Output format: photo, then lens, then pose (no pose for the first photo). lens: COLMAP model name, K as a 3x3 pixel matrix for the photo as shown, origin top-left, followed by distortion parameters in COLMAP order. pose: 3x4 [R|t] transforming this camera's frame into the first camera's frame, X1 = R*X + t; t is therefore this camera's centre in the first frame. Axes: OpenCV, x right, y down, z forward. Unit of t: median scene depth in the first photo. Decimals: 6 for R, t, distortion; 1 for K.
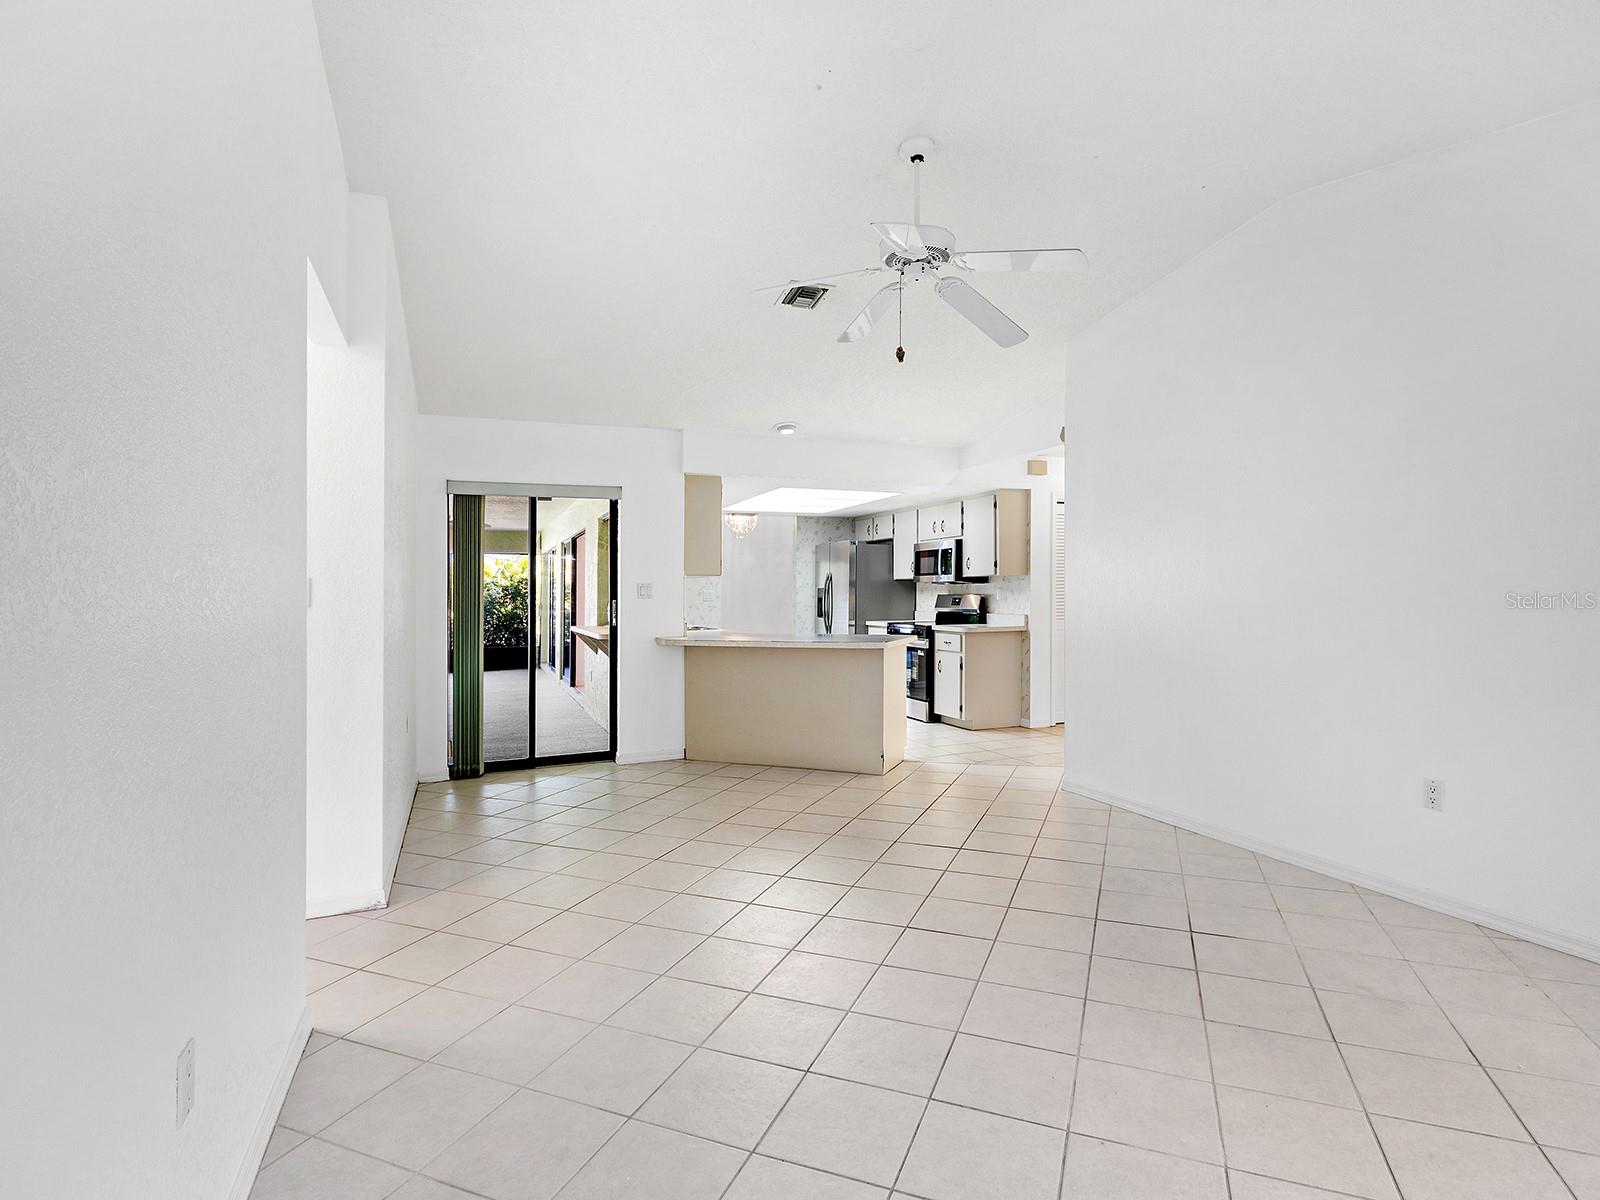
lens RADIAL K [[812.0, 0, 801.8], [0, 812.0, 597.8], [0, 0, 1]] dist [-0.004501, 0.000693]
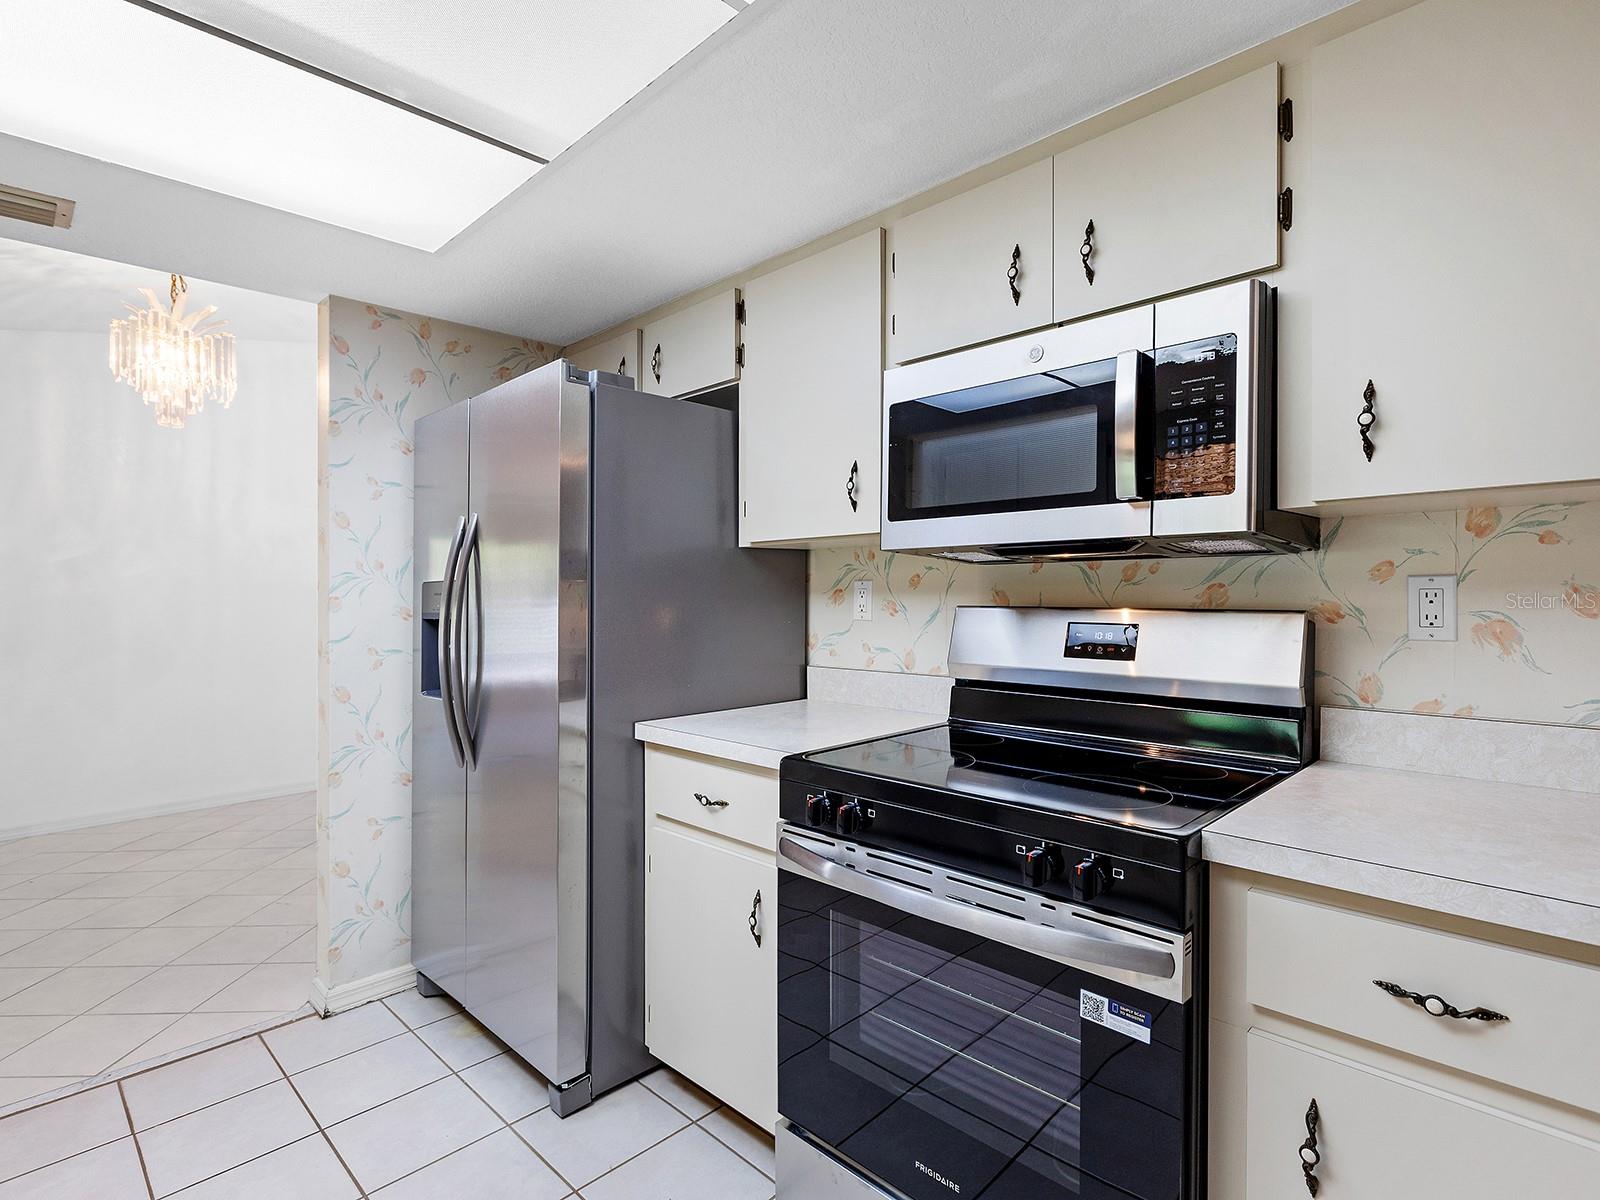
lens RADIAL K [[812.0, 0, 801.8], [0, 812.0, 597.8], [0, 0, 1]] dist [-0.004501, 0.000693]
pose [[0.915660, -0.004353, 0.401930, 0.027467], [0.004824, 0.999988, -0.000159, -0.006196], [-0.401924, 0.002085, 0.915670, 0.742116]]
